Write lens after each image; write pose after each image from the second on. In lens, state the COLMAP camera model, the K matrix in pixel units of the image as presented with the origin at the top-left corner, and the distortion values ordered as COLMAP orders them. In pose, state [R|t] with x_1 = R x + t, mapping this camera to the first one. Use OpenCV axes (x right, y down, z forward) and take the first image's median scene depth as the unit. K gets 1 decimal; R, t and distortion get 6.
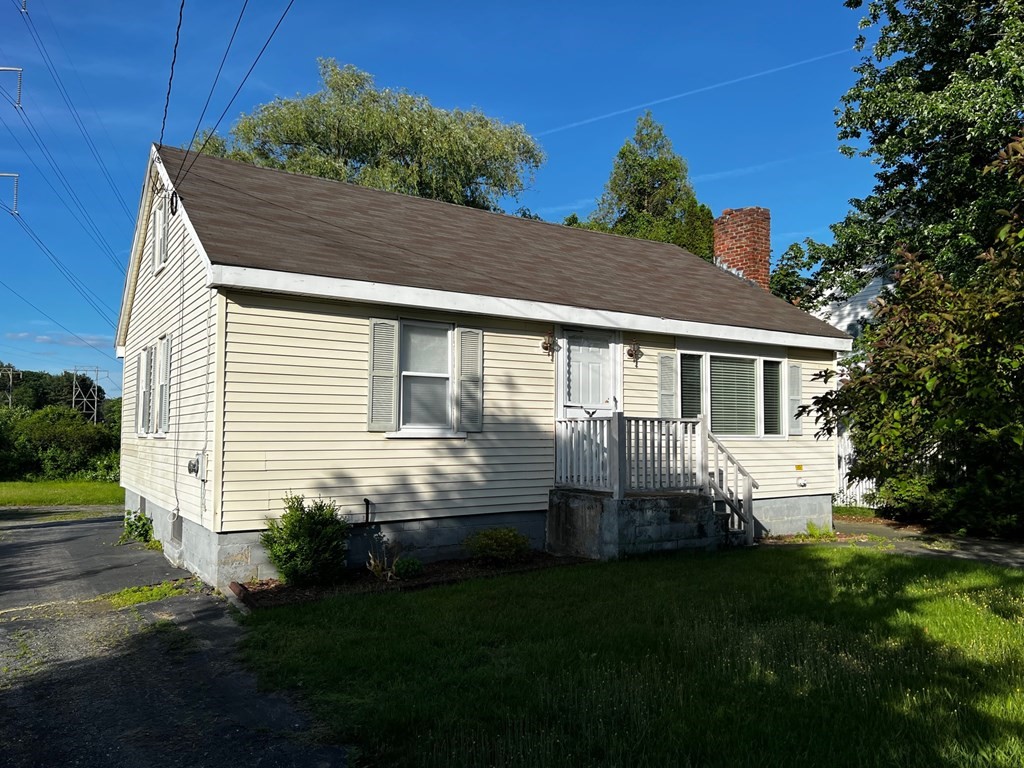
lens RADIAL K [[771.7, 0, 512.3], [0, 771.7, 382.6], [0, 0, 1]] dist [0.042469, -0.045934]
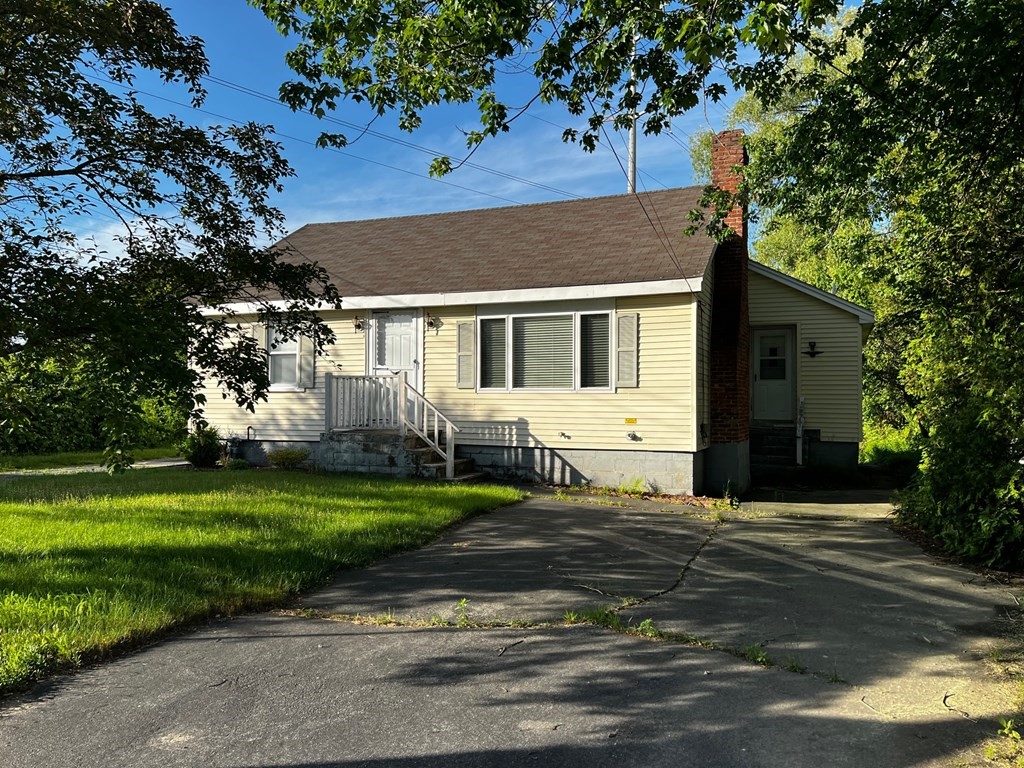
lens RADIAL K [[771.7, 0, 511.8], [0, 771.7, 387.0], [0, 0, 1]] dist [0.042469, -0.045934]
pose [[0.580462, -0.011012, -0.814213, 1.349679], [0.055880, 0.998090, 0.026339, 0.041742], [0.812367, -0.060787, 0.579969, 0.398871]]
